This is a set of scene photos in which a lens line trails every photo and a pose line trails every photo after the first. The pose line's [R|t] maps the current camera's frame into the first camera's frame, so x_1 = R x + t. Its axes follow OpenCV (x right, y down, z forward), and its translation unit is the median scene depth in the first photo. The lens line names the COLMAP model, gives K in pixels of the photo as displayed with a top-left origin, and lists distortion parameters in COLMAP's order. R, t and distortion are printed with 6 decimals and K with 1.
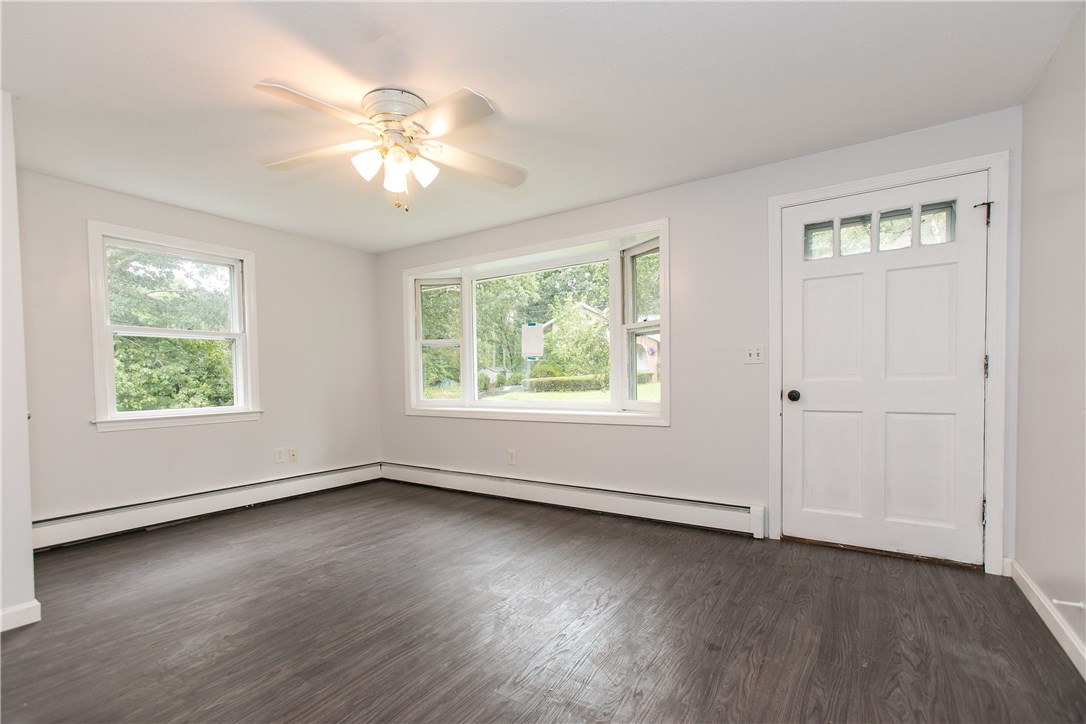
lens RADIAL K [[497.3, 0, 535.8], [0, 497.3, 392.4], [0, 0, 1]] dist [-0.018677, 0.013949]
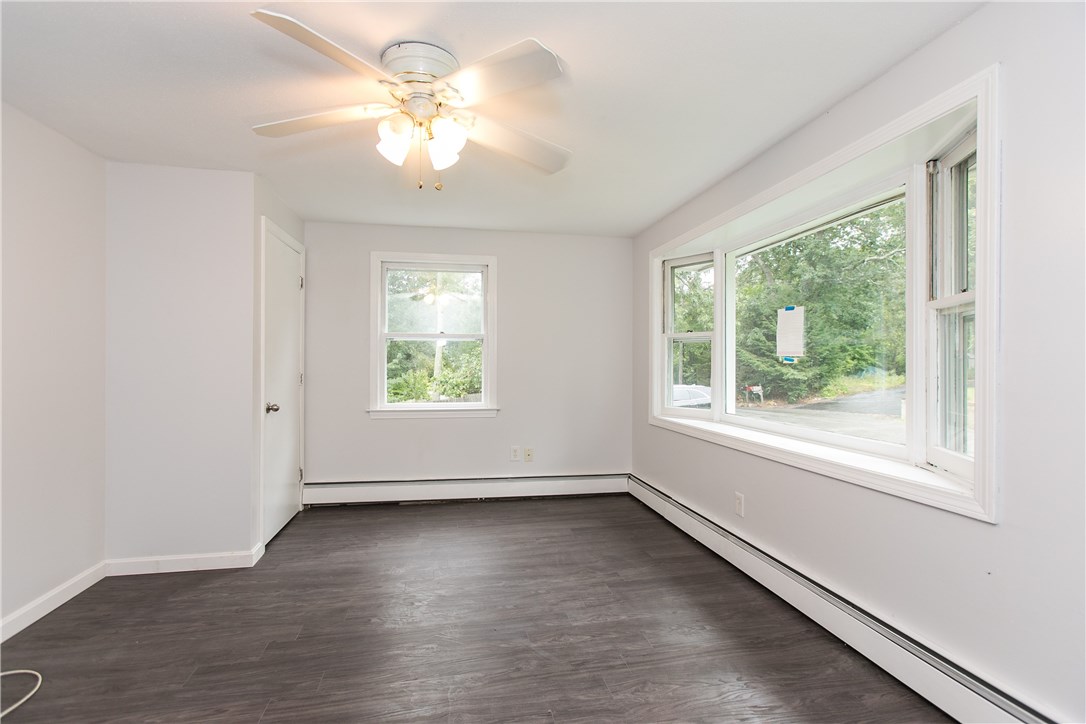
lens RADIAL K [[500.5, 0, 543.0], [0, 500.5, 362.0], [0, 0, 1]] dist [-0.022714, 0.016655]
pose [[0.702506, 0.014403, -0.711532, 0.262386], [-0.034409, 0.999313, -0.013743, -0.050320], [0.710846, 0.034138, 0.702519, 0.340766]]
